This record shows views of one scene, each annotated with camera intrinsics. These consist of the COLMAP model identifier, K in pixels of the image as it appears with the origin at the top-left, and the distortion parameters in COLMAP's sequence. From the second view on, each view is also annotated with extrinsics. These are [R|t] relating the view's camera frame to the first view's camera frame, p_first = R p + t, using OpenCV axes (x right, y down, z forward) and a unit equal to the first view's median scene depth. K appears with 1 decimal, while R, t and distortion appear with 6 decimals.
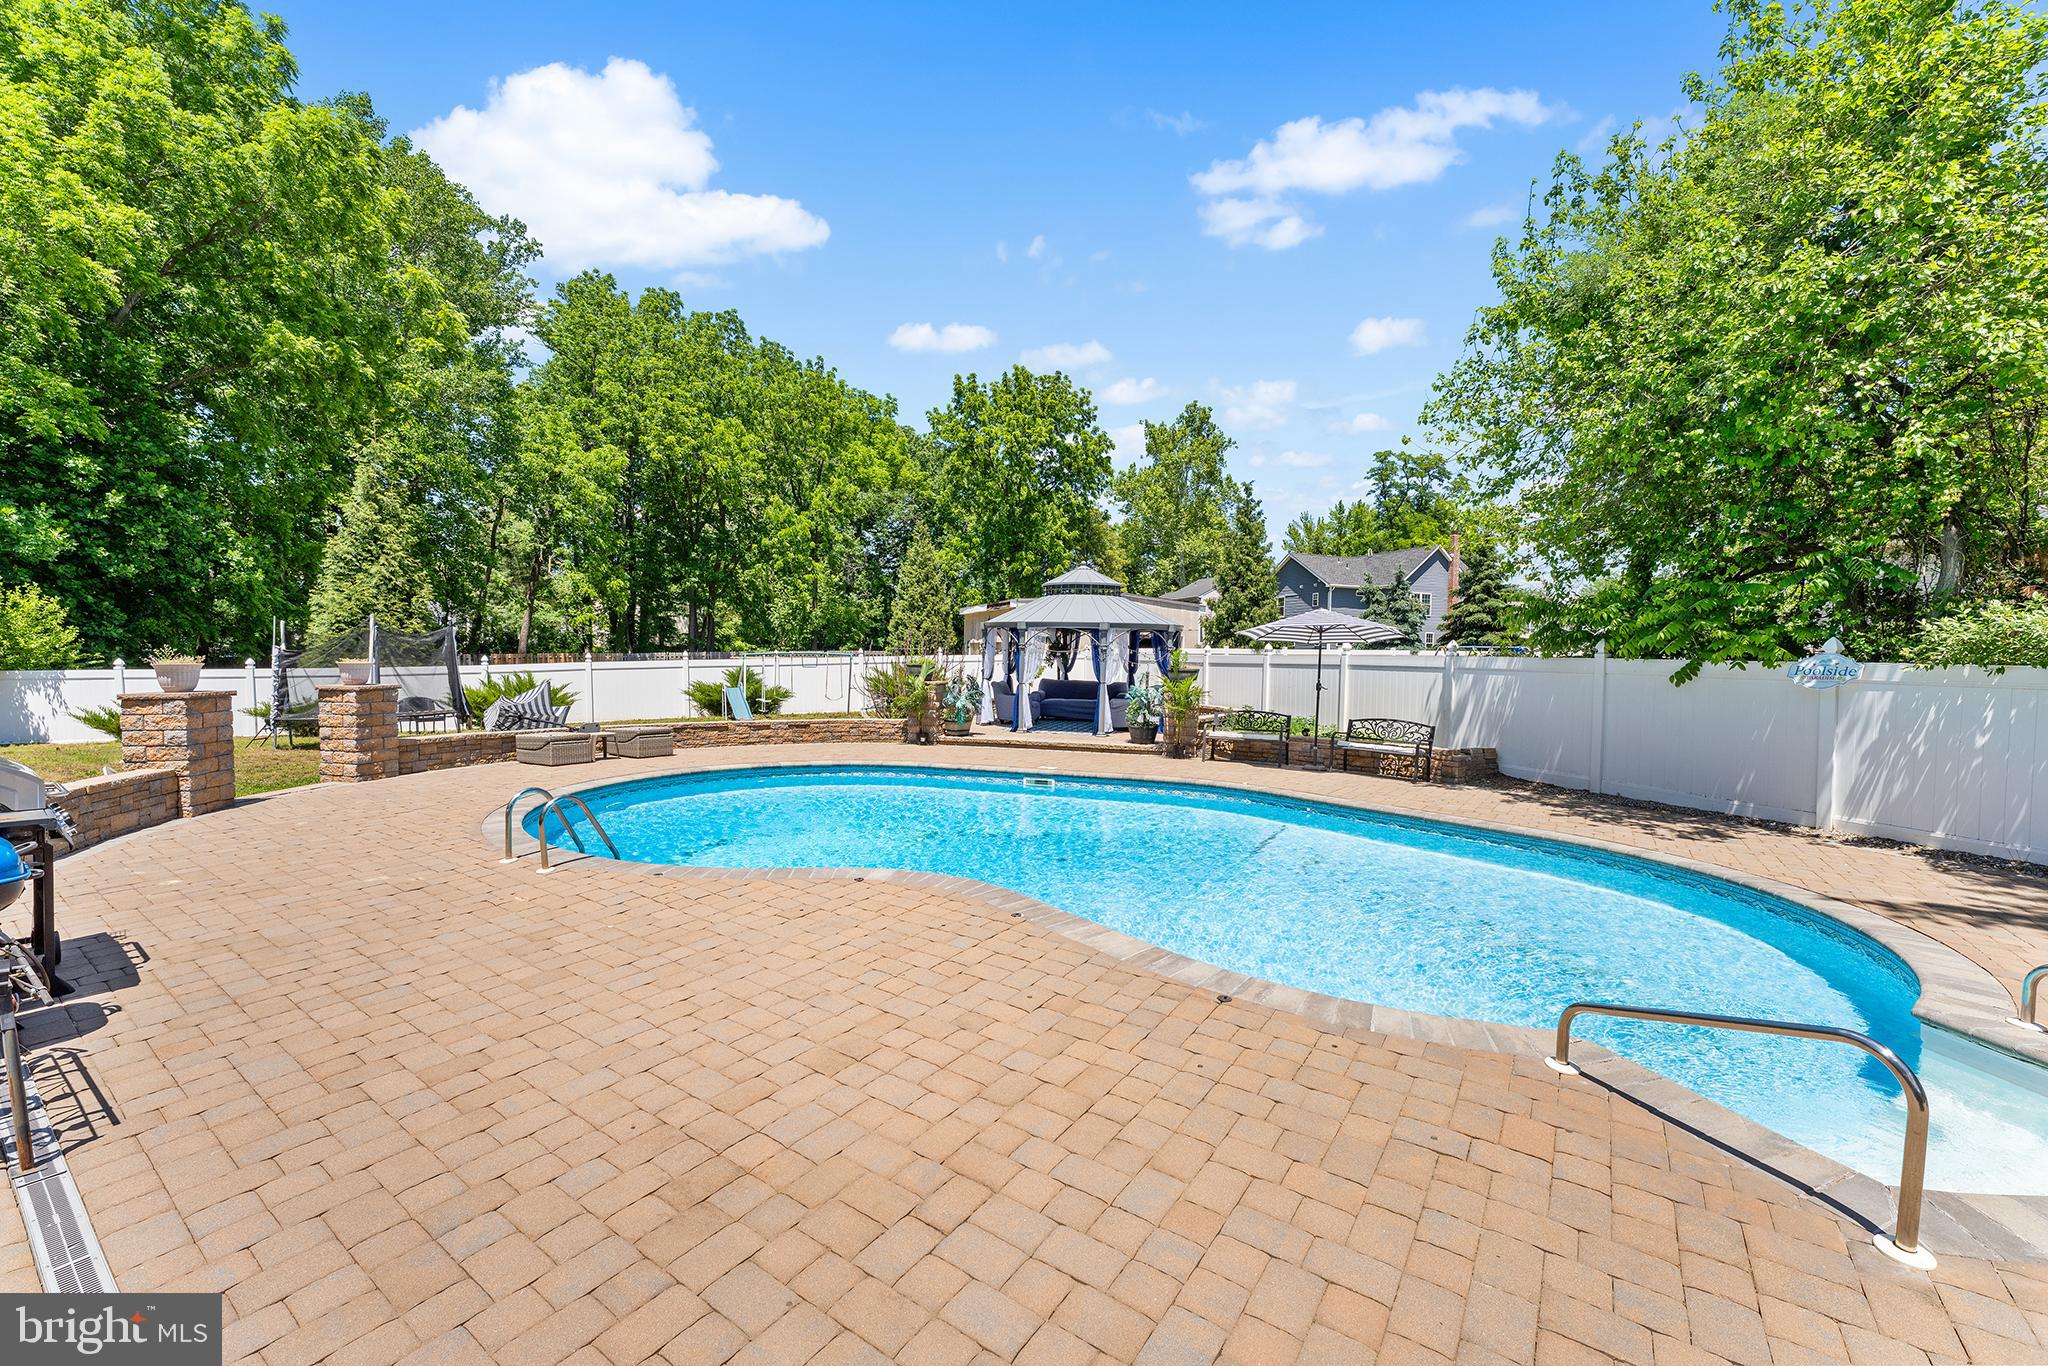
lens RADIAL K [[817.0, 0, 1024.0], [0, 817.0, 683.0], [0, 0, 1]] dist [-0.000228, -0.000033]
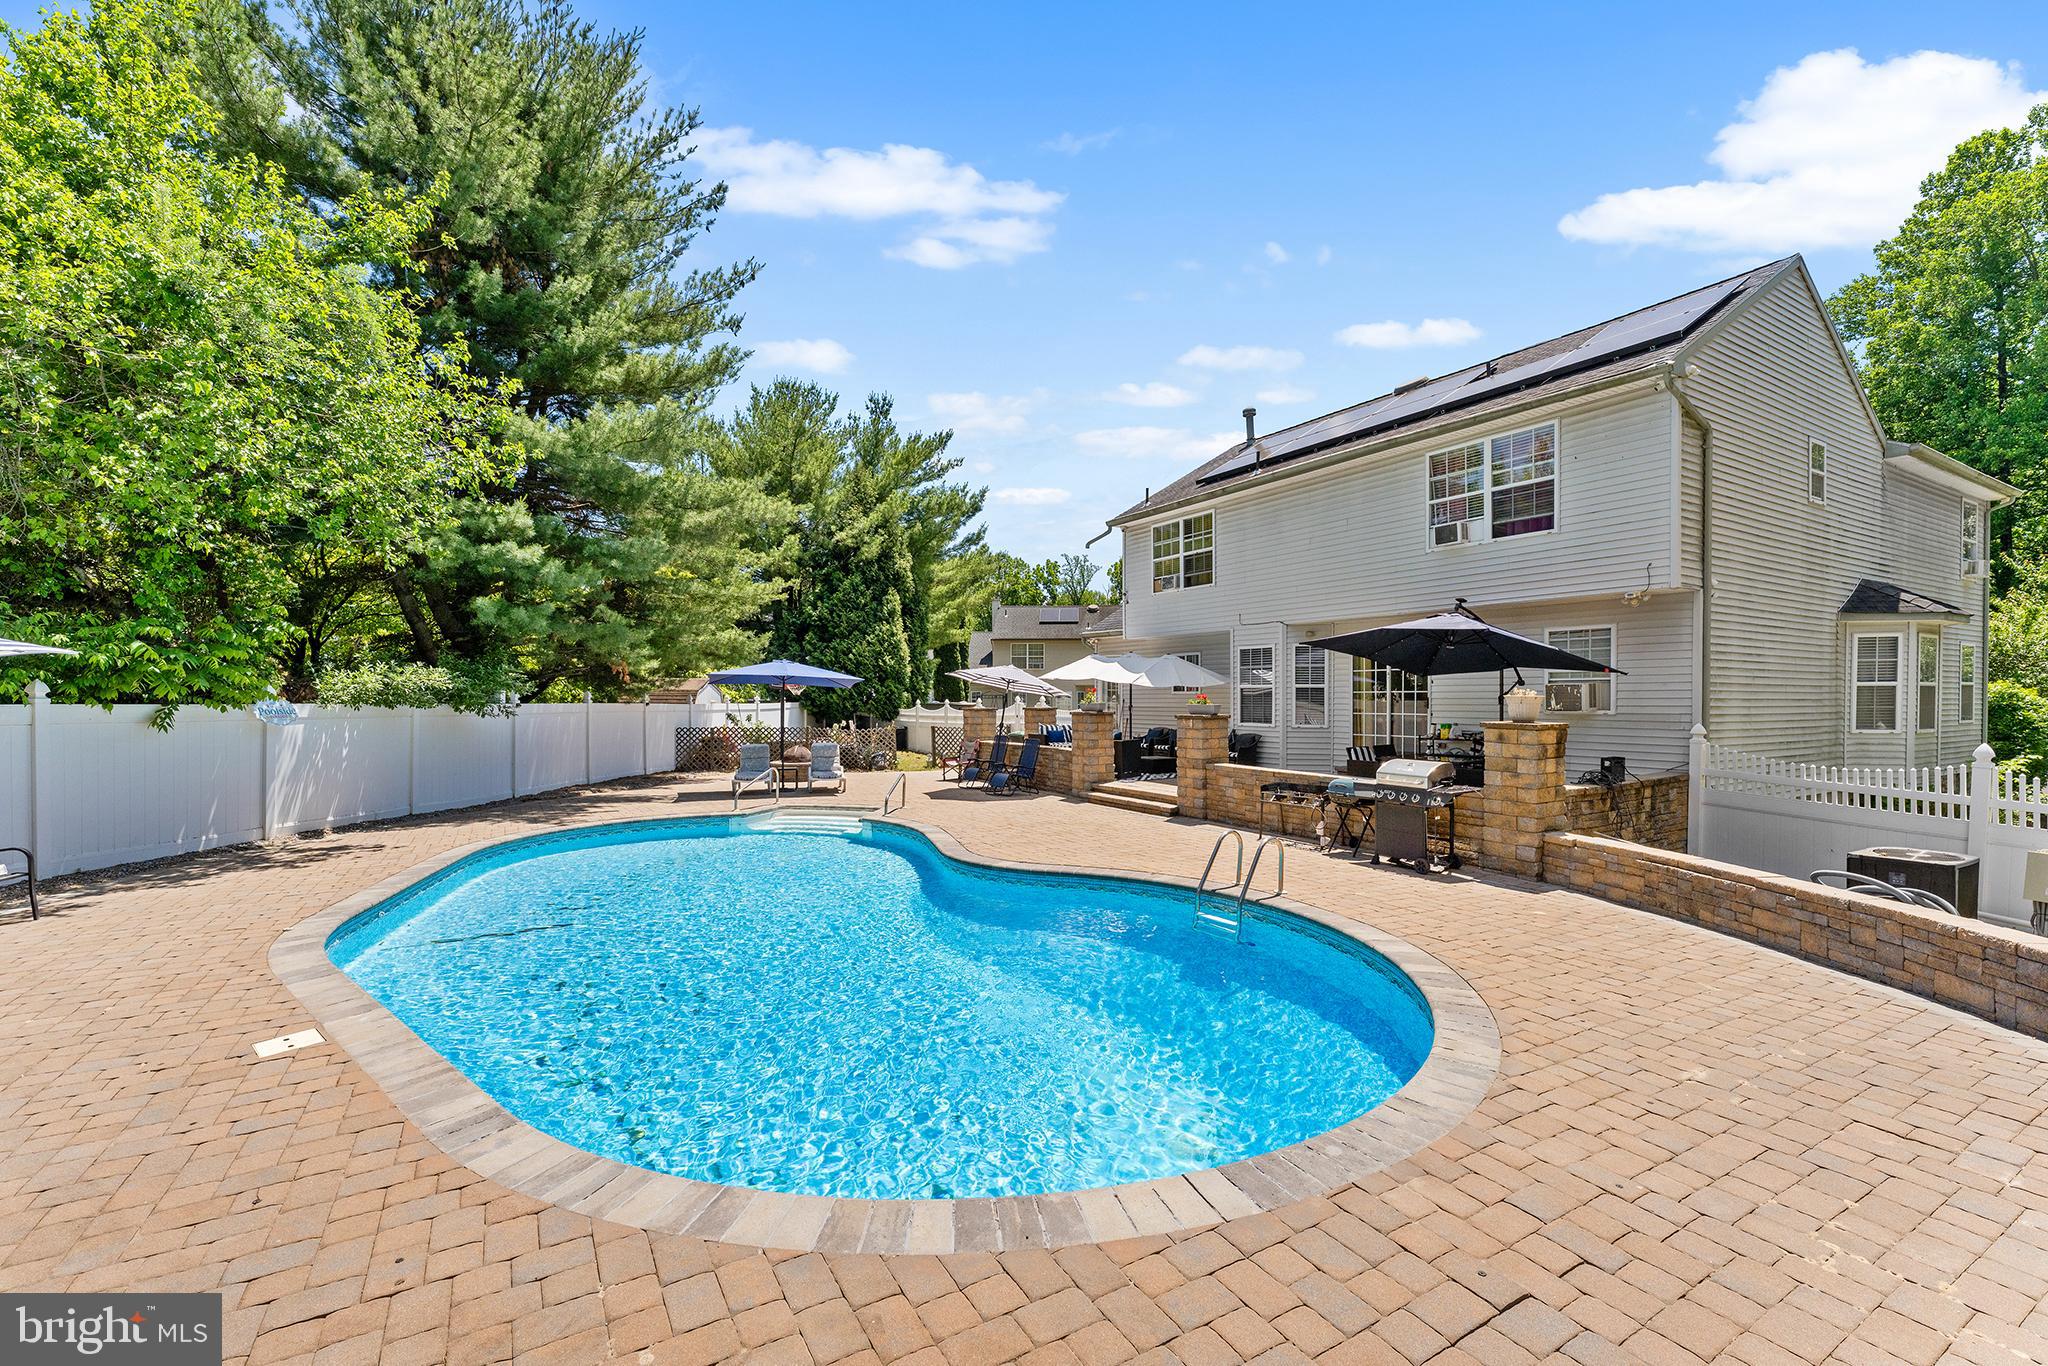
lens RADIAL K [[867.0, 0, 1024.0], [0, 867.0, 683.0], [0, 0, 1]] dist [-0.000180, -0.000006]
pose [[-0.915256, -0.011837, 0.402699, -0.092517], [-0.002521, 0.999717, 0.023656, -0.013801], [-0.402865, 0.020636, -0.915027, 0.266159]]
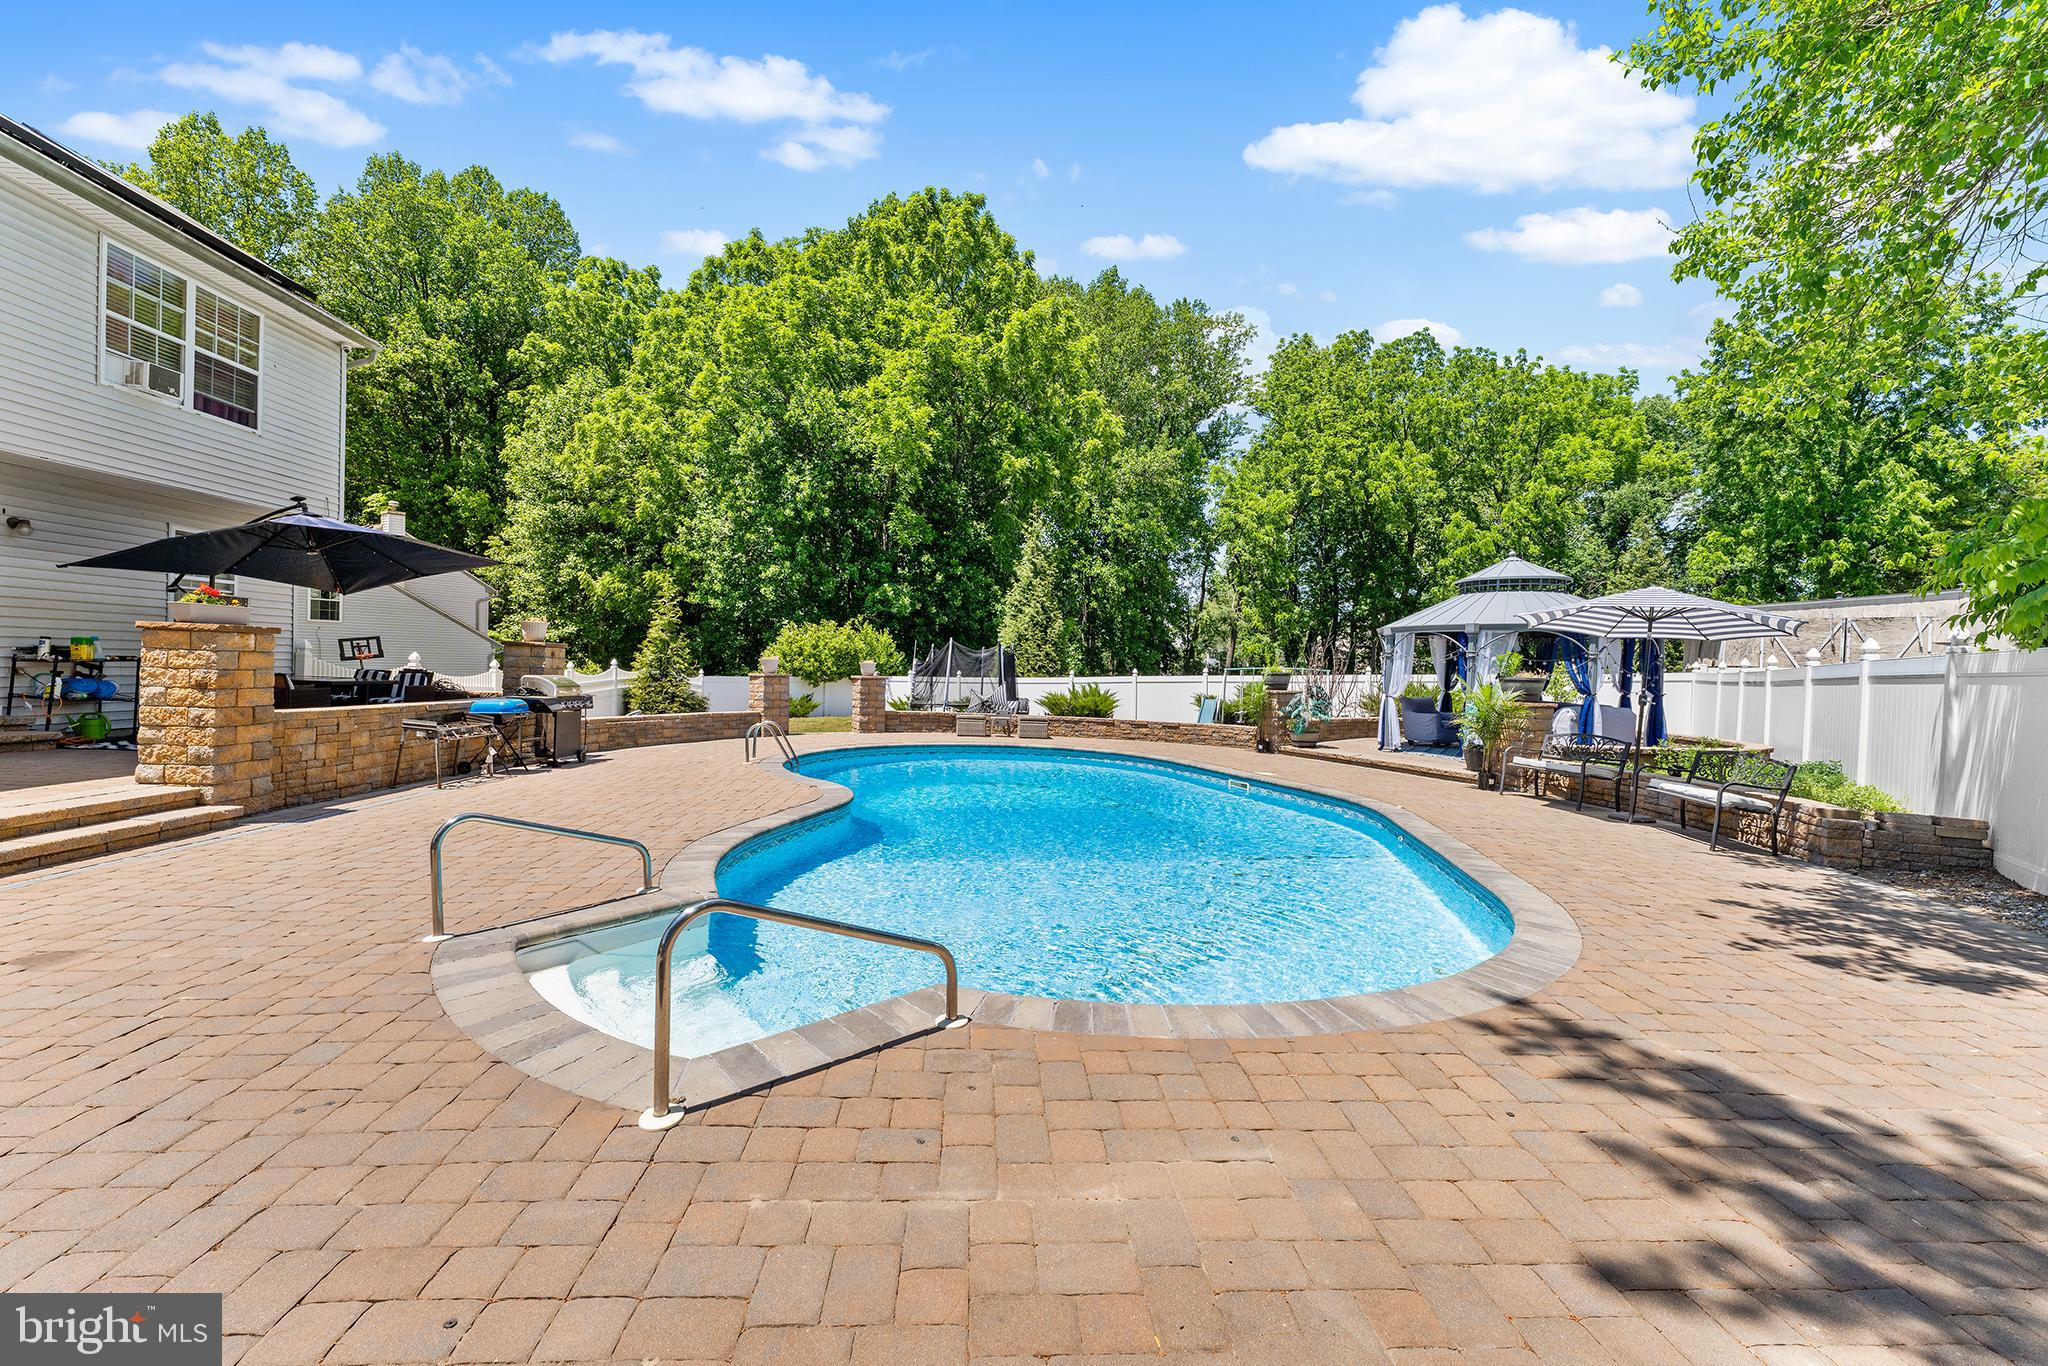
lens RADIAL K [[827.5, 0, 1024.0], [0, 827.5, 683.0], [0, 0, 1]] dist [0.000025, -0.000320]
pose [[0.621177, 0.013862, -0.783548, 0.135728], [-0.046370, 0.998742, -0.019092, 0.006481], [0.782298, 0.048193, 0.621038, 0.036918]]
